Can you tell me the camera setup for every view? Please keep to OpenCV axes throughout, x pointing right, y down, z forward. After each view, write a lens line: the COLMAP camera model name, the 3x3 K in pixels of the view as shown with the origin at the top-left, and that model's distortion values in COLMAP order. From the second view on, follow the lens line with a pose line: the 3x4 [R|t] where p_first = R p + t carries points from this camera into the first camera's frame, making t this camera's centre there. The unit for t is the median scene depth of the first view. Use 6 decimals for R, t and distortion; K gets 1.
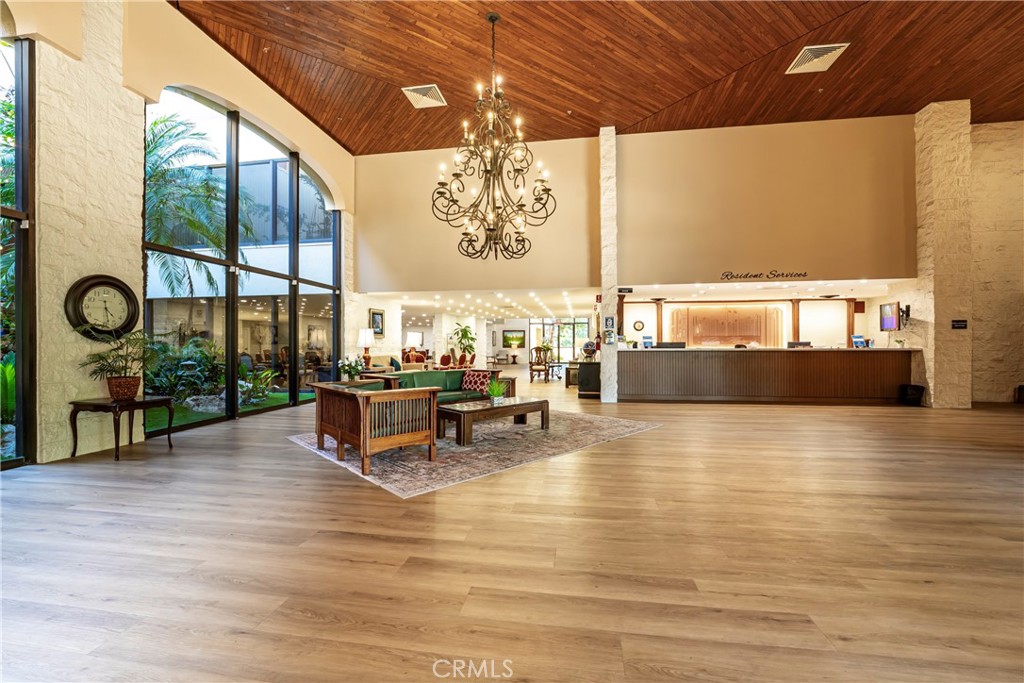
lens RADIAL K [[419.5, 0, 512.0], [0, 419.5, 342.3], [0, 0, 1]] dist [-0.012068, 0.000133]
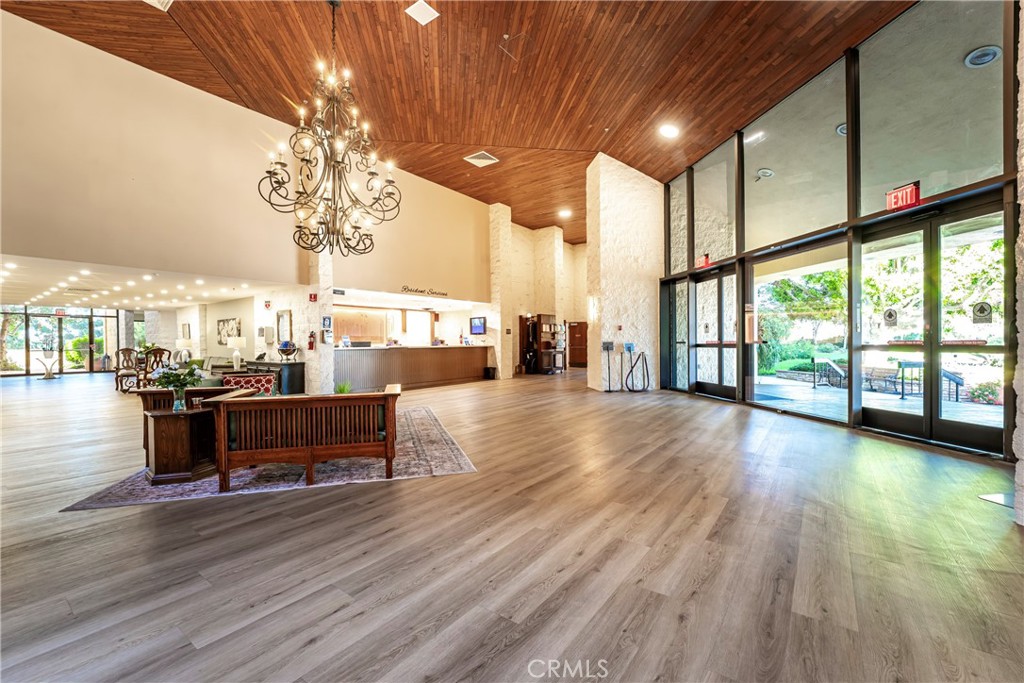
lens RADIAL K [[419.5, 0, 510.3], [0, 419.5, 342.2], [0, 0, 1]] dist [-0.012068, 0.000133]
pose [[0.466050, -0.001396, 0.884757, -0.484055], [0.002432, 0.999997, 0.000296, 0.001699], [-0.884755, 0.002014, 0.466052, 0.137473]]
